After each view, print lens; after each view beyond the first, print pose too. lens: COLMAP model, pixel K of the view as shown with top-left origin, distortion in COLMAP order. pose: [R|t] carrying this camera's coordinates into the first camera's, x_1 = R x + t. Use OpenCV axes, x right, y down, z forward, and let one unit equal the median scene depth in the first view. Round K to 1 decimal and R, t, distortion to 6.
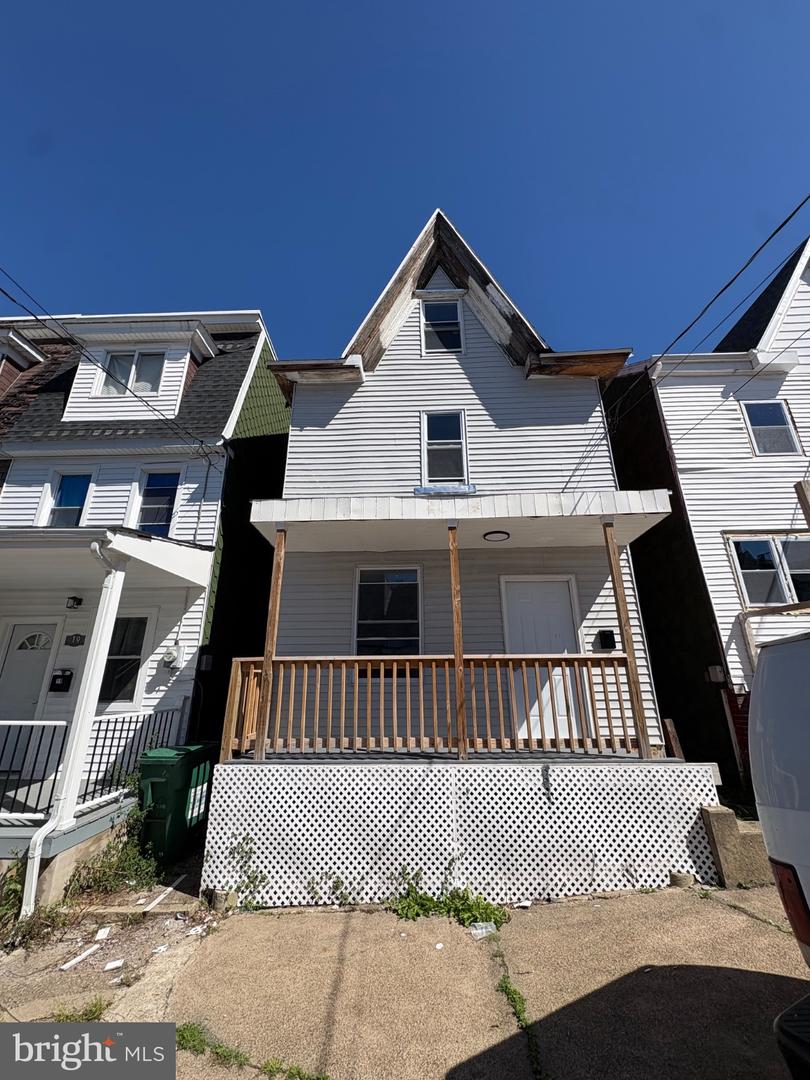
lens RADIAL K [[430.9, 0, 406.2], [0, 430.9, 539.4], [0, 0, 1]] dist [-0.000695, 0.000035]
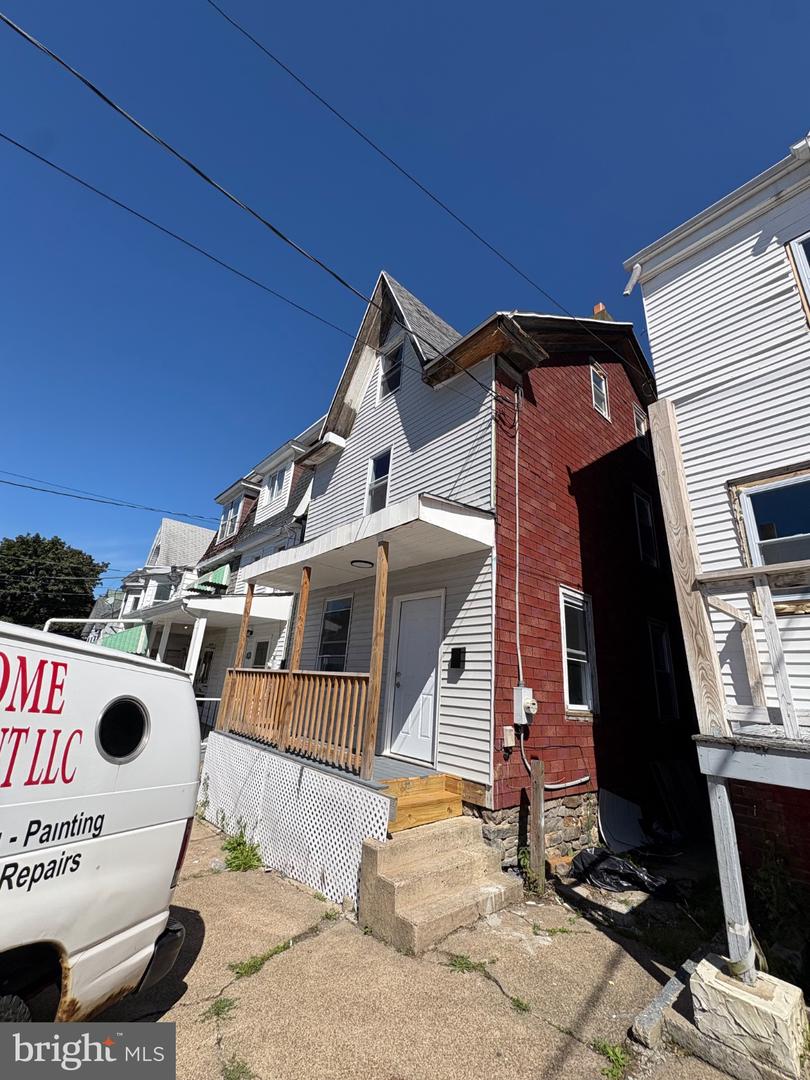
lens RADIAL K [[430.9, 0, 406.7], [0, 430.9, 539.0], [0, 0, 1]] dist [-0.000695, 0.000035]
pose [[0.683640, -0.186157, -0.705678, 0.916689], [0.167978, 0.981097, -0.096080, 0.046634], [0.710225, -0.052855, 0.701988, 0.253171]]
